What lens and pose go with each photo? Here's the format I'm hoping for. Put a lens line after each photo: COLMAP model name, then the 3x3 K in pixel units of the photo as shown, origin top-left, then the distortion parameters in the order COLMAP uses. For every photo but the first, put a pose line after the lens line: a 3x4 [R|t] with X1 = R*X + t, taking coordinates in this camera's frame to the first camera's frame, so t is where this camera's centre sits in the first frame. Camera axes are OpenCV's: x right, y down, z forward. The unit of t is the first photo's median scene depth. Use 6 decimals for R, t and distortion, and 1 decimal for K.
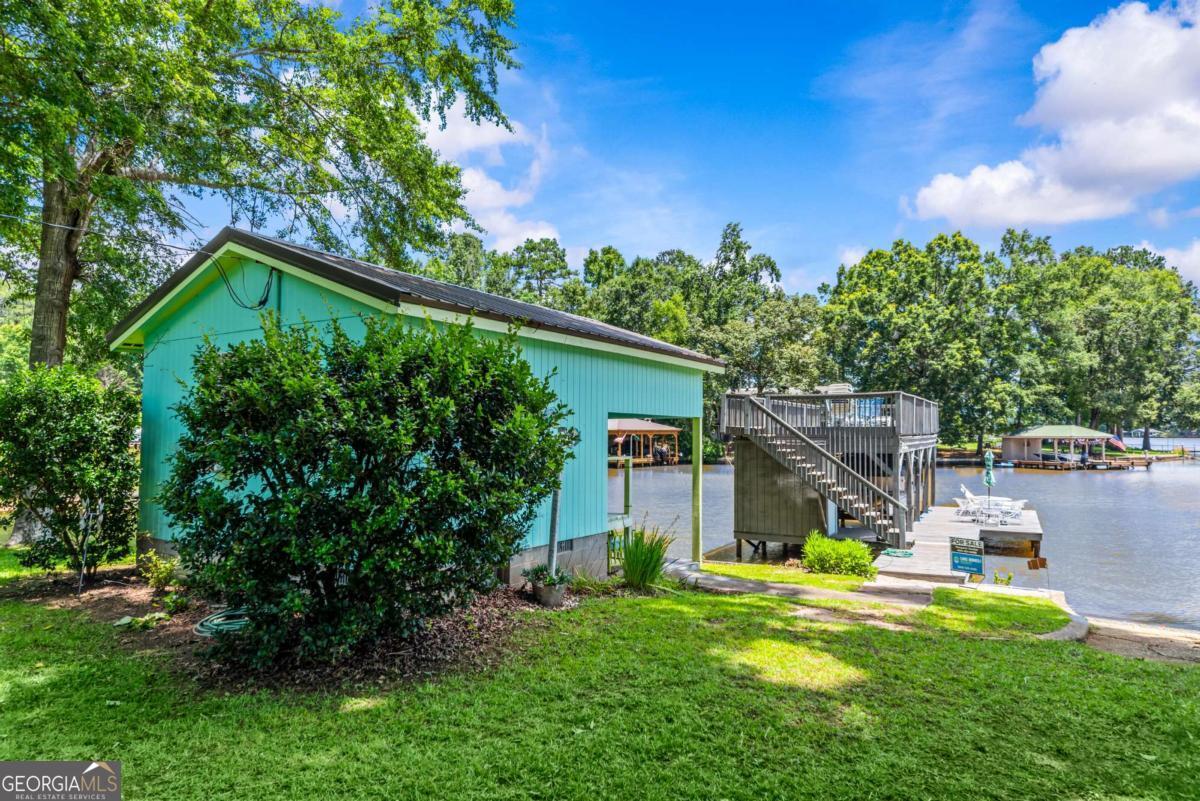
lens RADIAL K [[725.7, 0, 596.1], [0, 725.7, 409.3], [0, 0, 1]] dist [-0.001548, -0.008039]
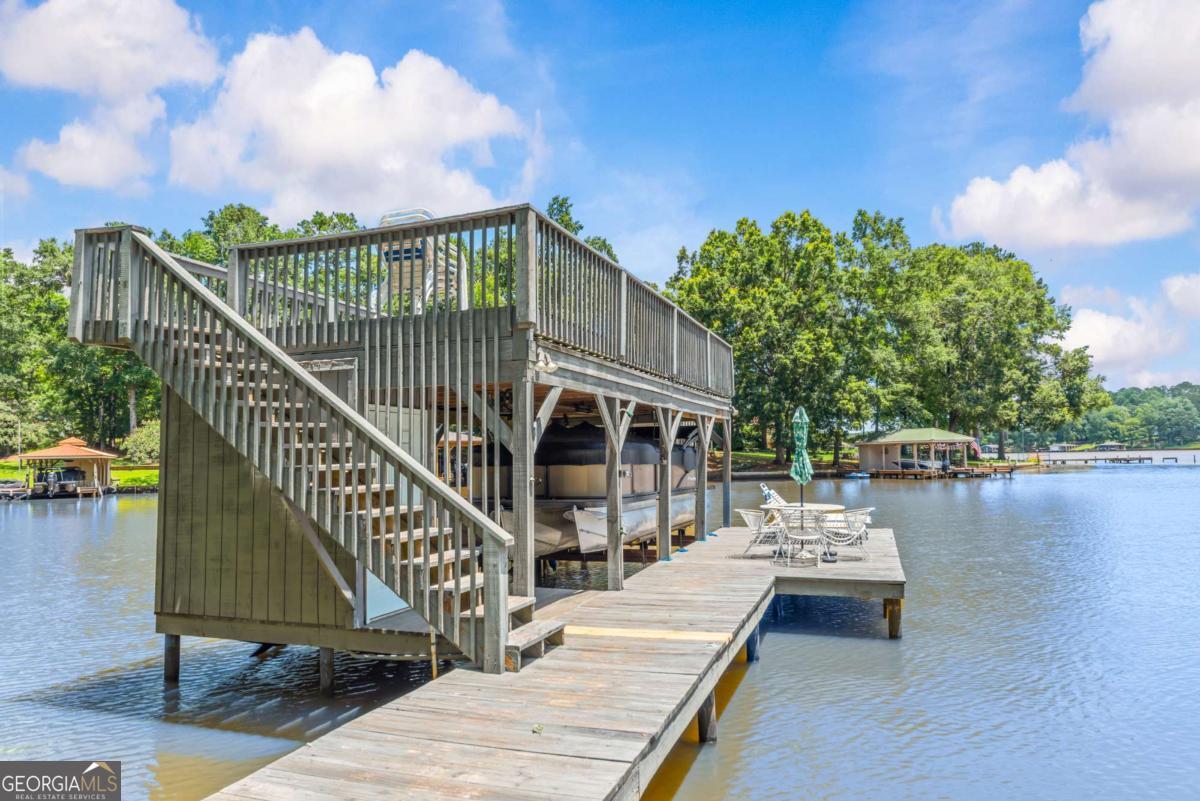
lens RADIAL K [[764.3, 0, 598.4], [0, 764.3, 400.3], [0, 0, 1]] dist [-0.002975, -0.001453]
pose [[0.984524, -0.002525, 0.175234, 0.093292], [0.009730, 0.999142, -0.040268, 0.020709], [-0.174982, 0.041350, 0.983703, 0.151648]]
